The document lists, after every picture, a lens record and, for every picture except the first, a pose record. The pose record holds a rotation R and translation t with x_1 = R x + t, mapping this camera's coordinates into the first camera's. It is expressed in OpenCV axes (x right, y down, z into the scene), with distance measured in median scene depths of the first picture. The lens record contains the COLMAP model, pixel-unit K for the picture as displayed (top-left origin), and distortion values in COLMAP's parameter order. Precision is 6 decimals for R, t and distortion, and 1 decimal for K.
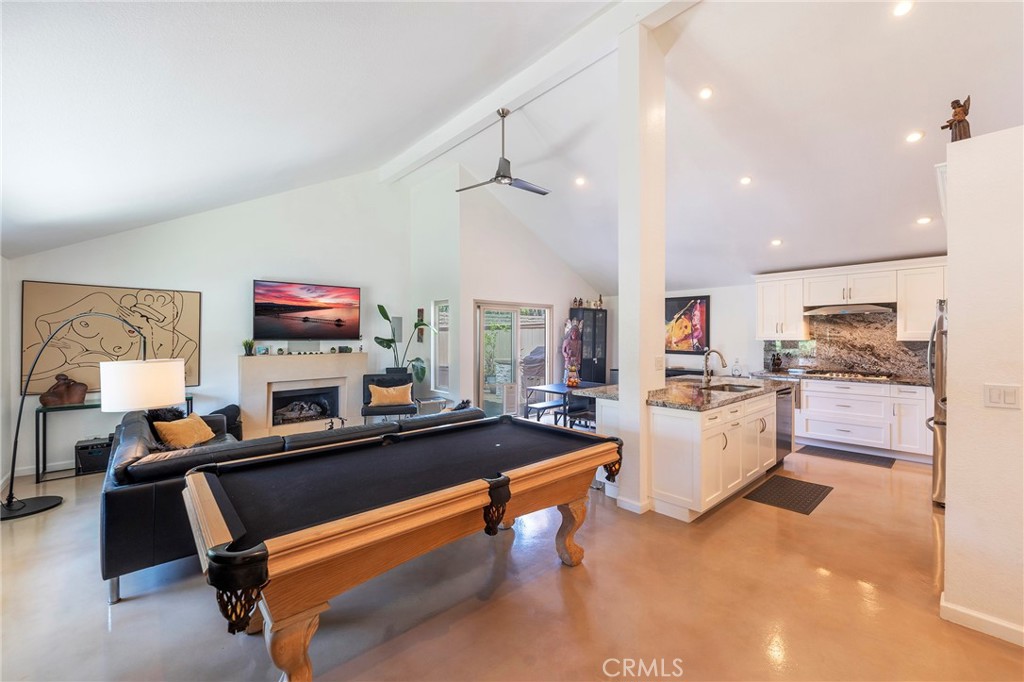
lens RADIAL K [[413.5, 0, 512.8], [0, 413.5, 333.2], [0, 0, 1]] dist [-0.000046, -0.000753]
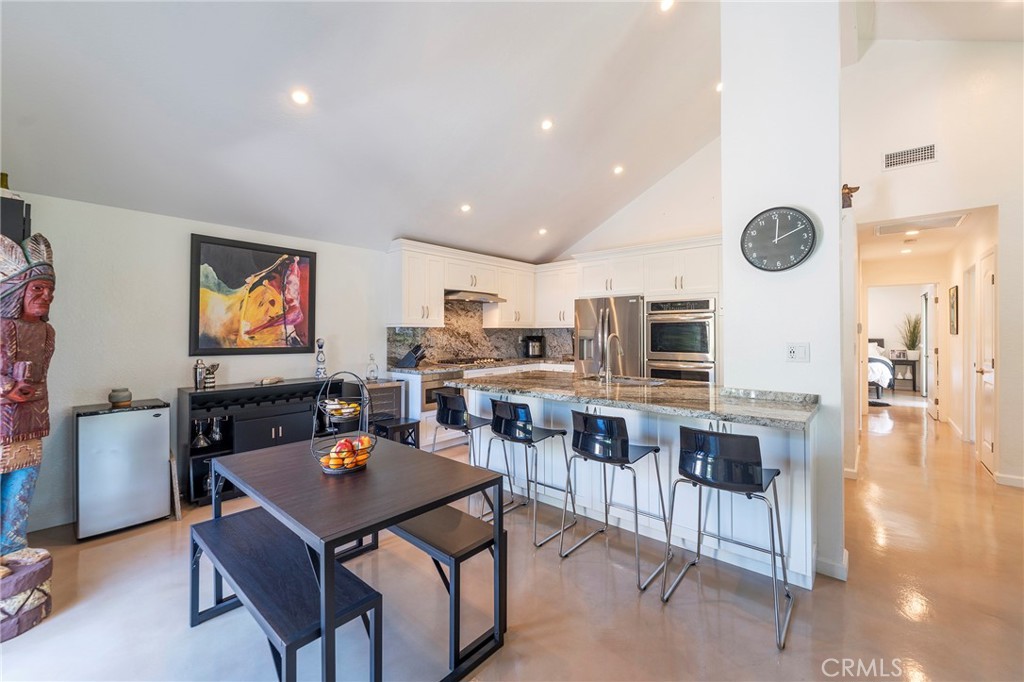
lens RADIAL K [[413.5, 0, 512.8], [0, 413.5, 327.9], [0, 0, 1]] dist [-0.000046, -0.000753]
pose [[-0.122604, 0.013806, 0.992360, -0.174852], [-0.003692, 0.999890, -0.014367, 0.029178], [-0.992449, -0.005425, -0.122539, 0.927480]]
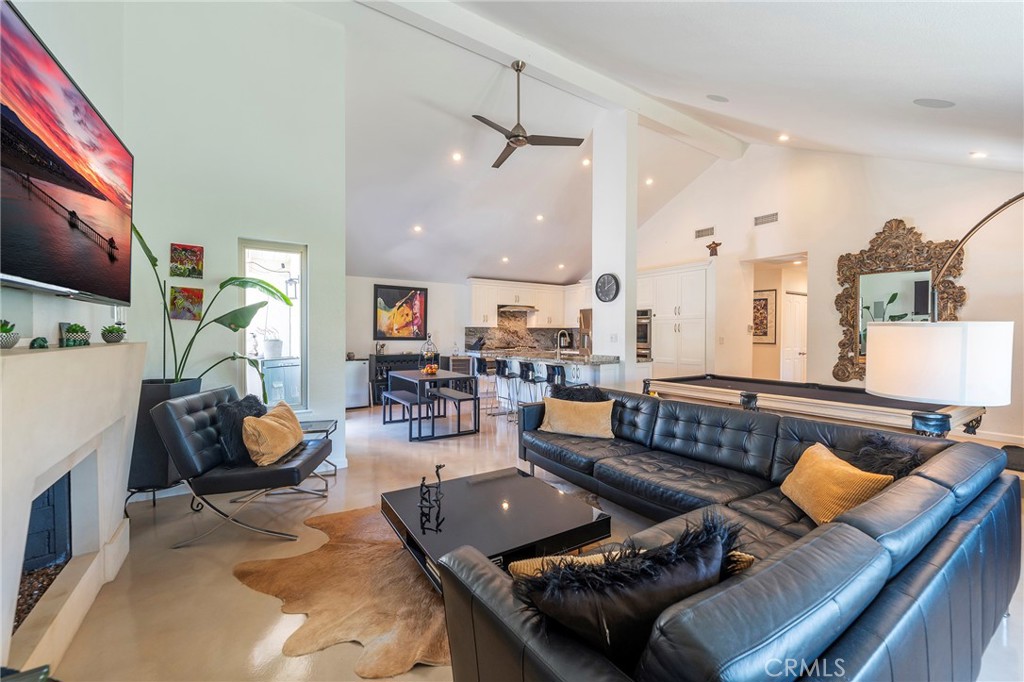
lens RADIAL K [[413.5, 0, 511.7], [0, 413.5, 335.2], [0, 0, 1]] dist [-0.000046, -0.000753]
pose [[0.157609, -0.002038, 0.987499, -0.728995], [-0.009514, 0.999948, 0.003582, 0.038603], [-0.987456, -0.009960, 0.157582, 0.688168]]
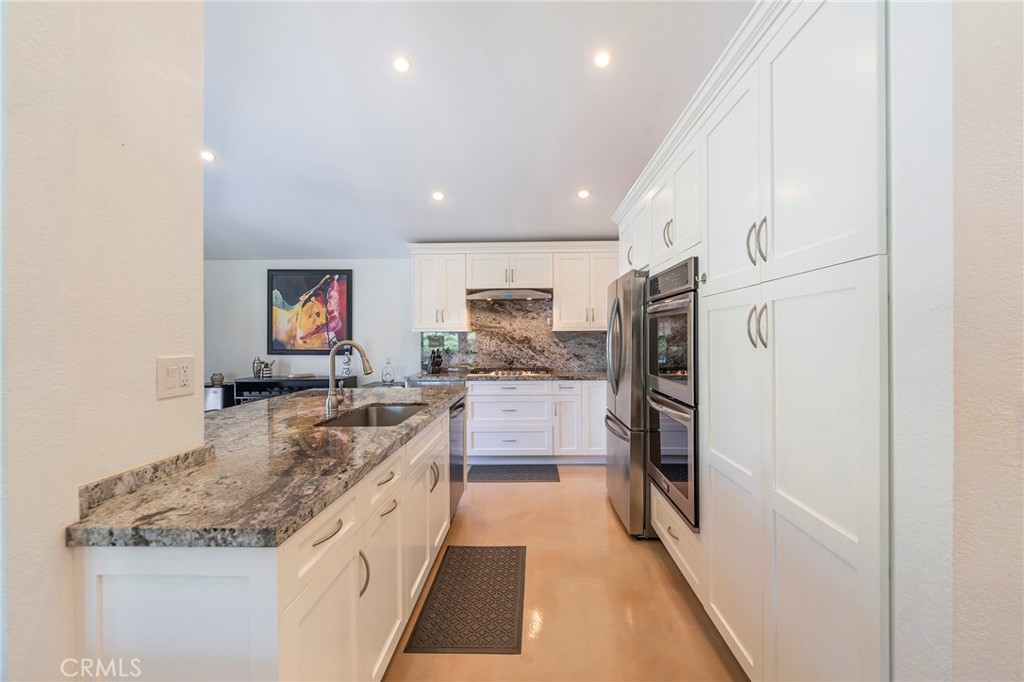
lens RADIAL K [[413.5, 0, 523.6], [0, 413.5, 340.0], [0, 0, 1]] dist [-0.000046, -0.000753]
pose [[0.684523, -0.006111, 0.728965, 0.193433], [-0.000588, 0.999960, 0.008936, 0.025011], [-0.728991, -0.006545, 0.684492, 0.364638]]
